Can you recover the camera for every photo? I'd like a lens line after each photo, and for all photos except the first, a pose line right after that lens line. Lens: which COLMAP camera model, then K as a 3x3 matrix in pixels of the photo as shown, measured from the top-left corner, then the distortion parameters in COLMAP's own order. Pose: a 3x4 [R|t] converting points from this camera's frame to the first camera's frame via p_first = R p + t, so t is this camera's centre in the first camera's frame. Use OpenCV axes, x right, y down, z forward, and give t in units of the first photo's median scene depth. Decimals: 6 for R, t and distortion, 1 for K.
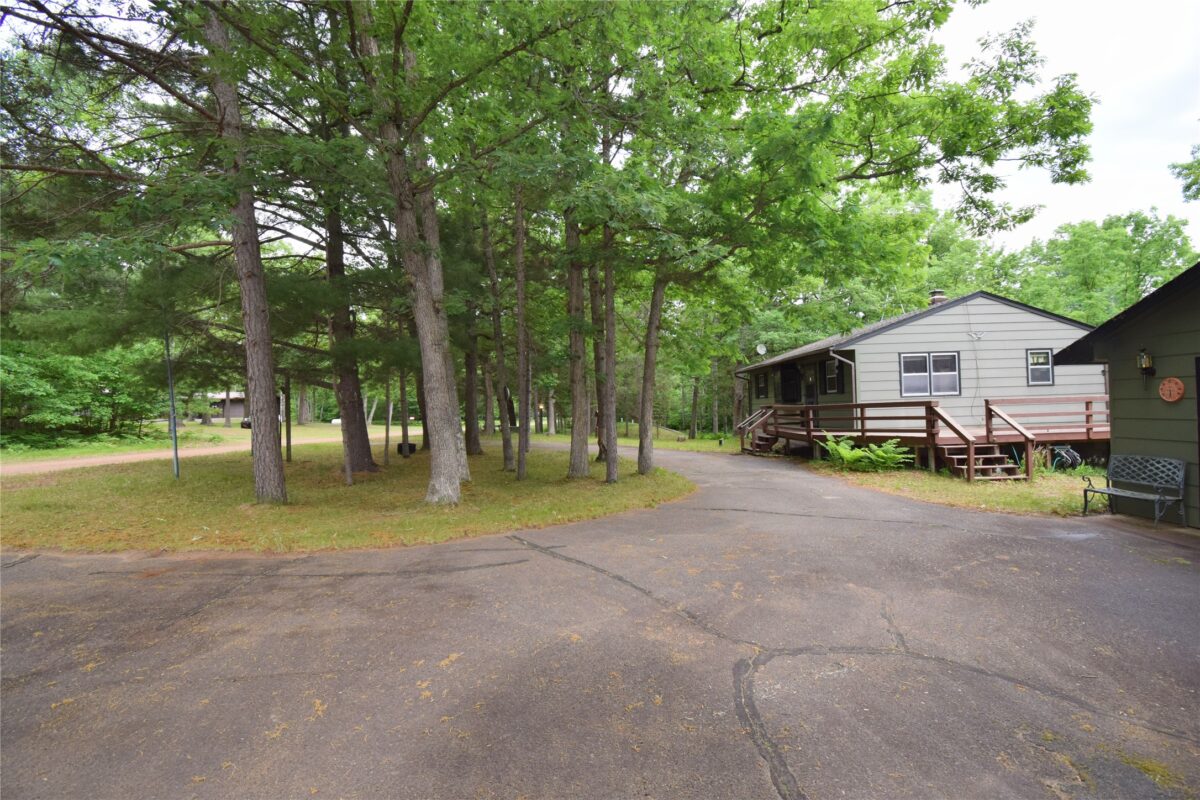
lens RADIAL K [[526.3, 0, 608.6], [0, 526.3, 401.7], [0, 0, 1]] dist [0.017475, -0.023807]
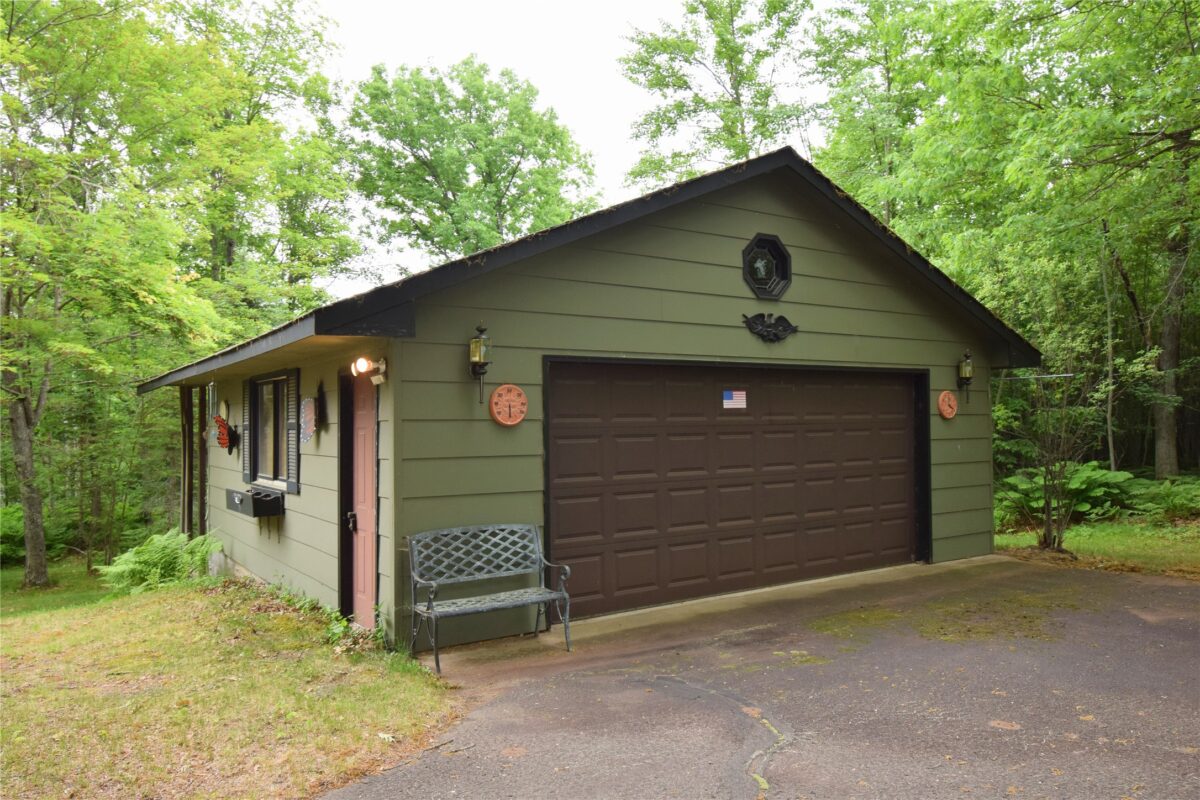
lens RADIAL K [[842.6, 0, 604.0], [0, 842.6, 402.0], [0, 0, 1]] dist [0.004357, -0.001040]
pose [[-0.532522, 0.058028, 0.844425, 0.166541], [0.018117, 0.998200, -0.057170, 0.021726], [-0.846222, -0.015146, -0.532615, 1.043444]]
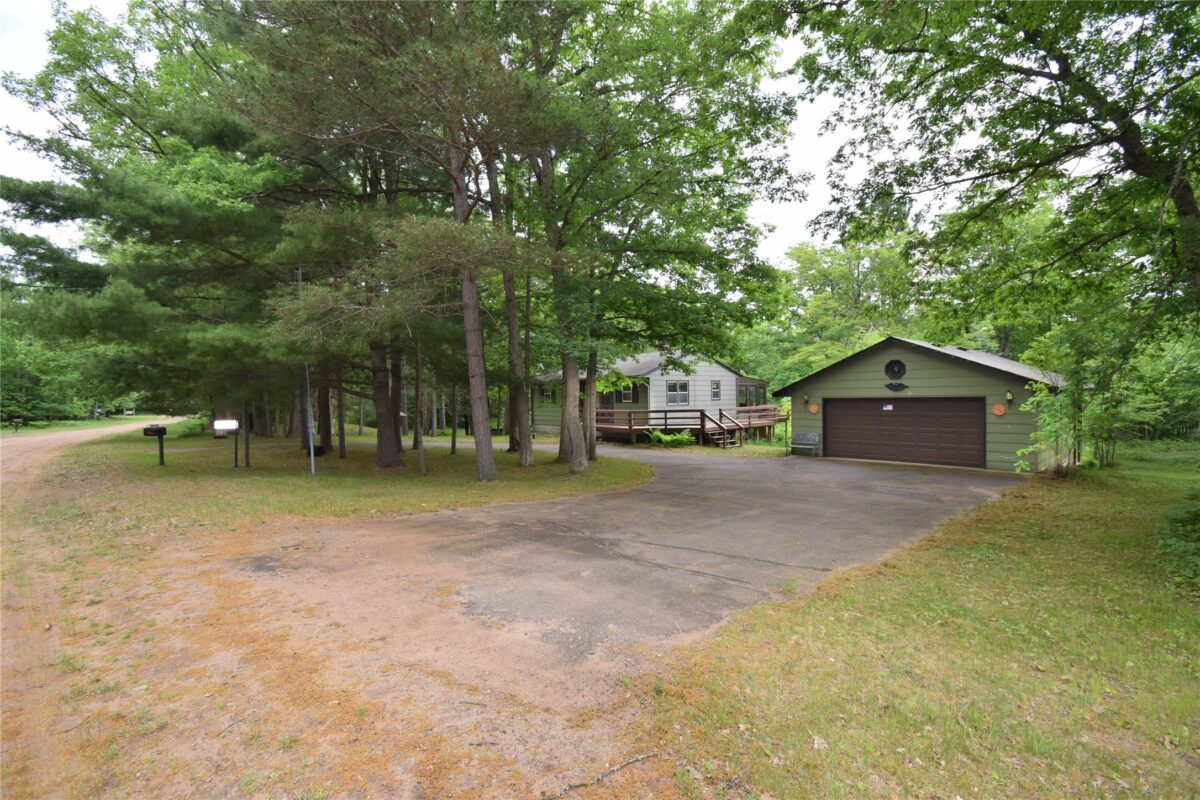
lens RADIAL K [[526.3, 0, 608.6], [0, 526.3, 401.7], [0, 0, 1]] dist [0.017475, -0.023807]
pose [[0.755872, 0.011542, 0.654617, -1.201002], [-0.016671, 0.999860, 0.001620, -0.034571], [-0.654507, -0.012137, 0.755959, -0.317813]]
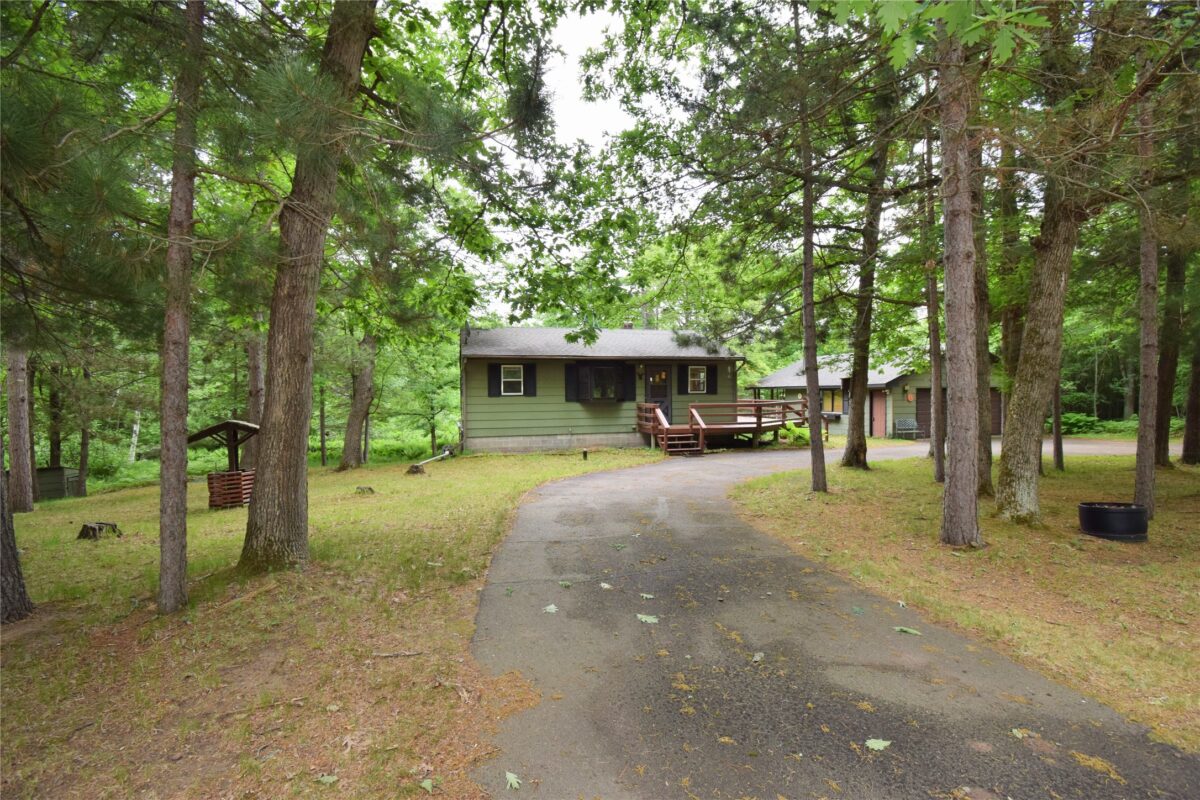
lens RADIAL K [[542.7, 0, 602.2], [0, 542.7, 403.1], [0, 0, 1]] dist [0.017349, -0.024802]
pose [[-0.238492, 0.017188, 0.970992, -1.269844], [0.005575, 0.999851, -0.016329, 0.041432], [-0.971129, 0.001519, -0.238552, 2.689621]]
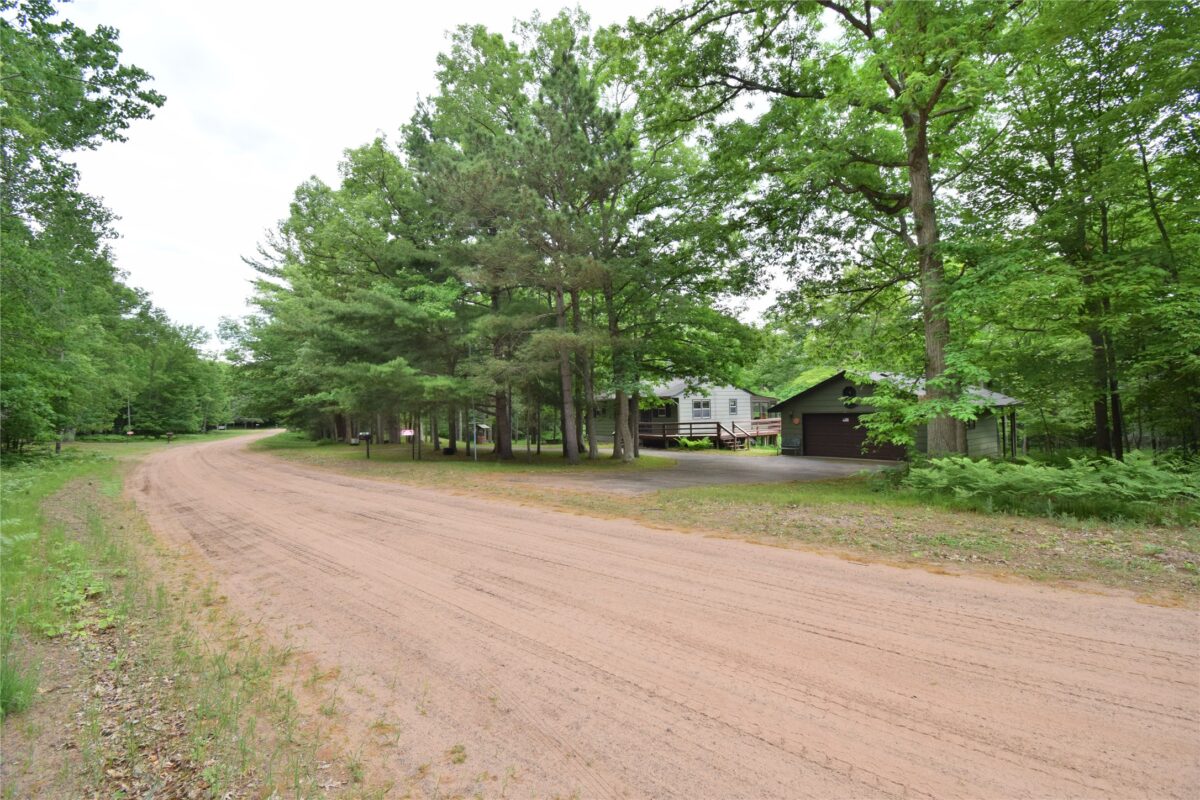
lens RADIAL K [[526.3, 0, 608.6], [0, 526.3, 401.7], [0, 0, 1]] dist [0.017475, -0.023807]
pose [[0.803176, 0.022537, 0.595315, -1.770337], [-0.010883, 0.999672, -0.023162, -0.044146], [-0.595642, 0.012124, 0.803159, -0.984032]]
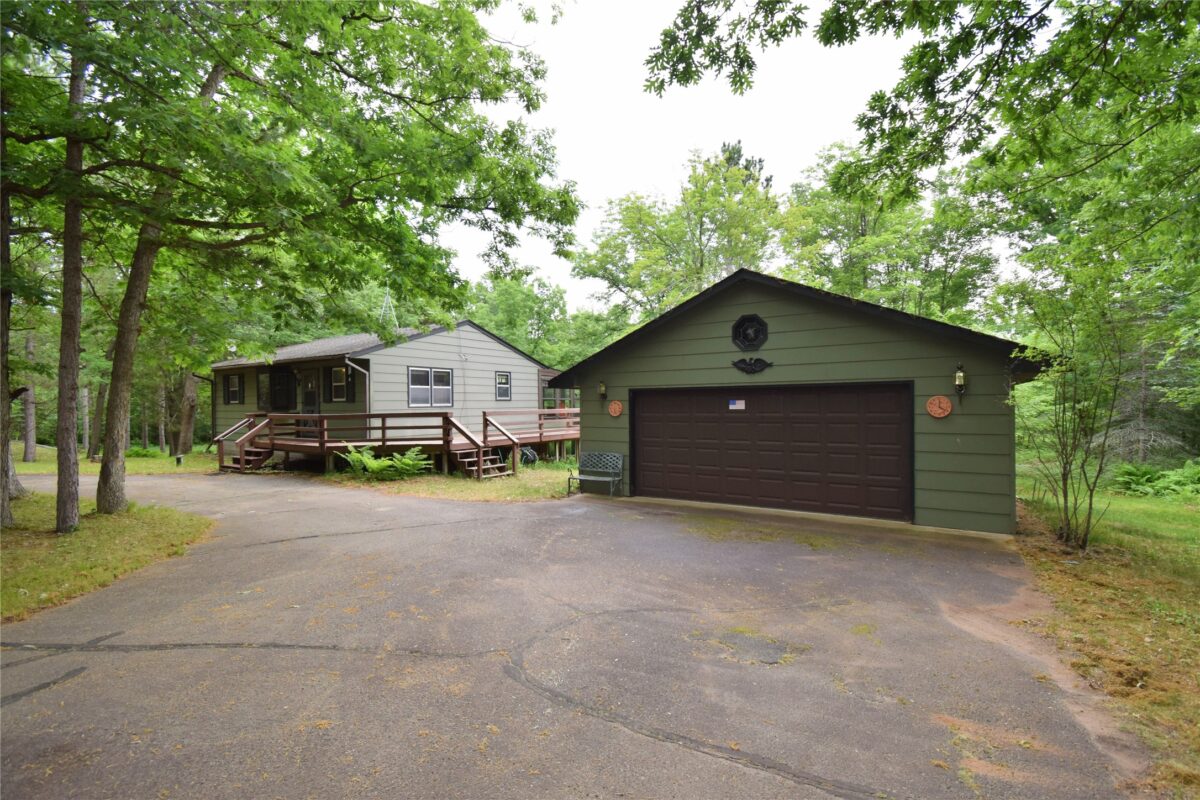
lens RADIAL K [[537.6, 0, 605.6], [0, 537.6, 403.0], [0, 0, 1]] dist [0.019310, -0.024141]
pose [[0.569671, 0.025812, 0.821468, -0.187737], [-0.017746, 0.999660, -0.019104, -0.006413], [-0.821681, -0.003694, 0.569935, 0.080125]]
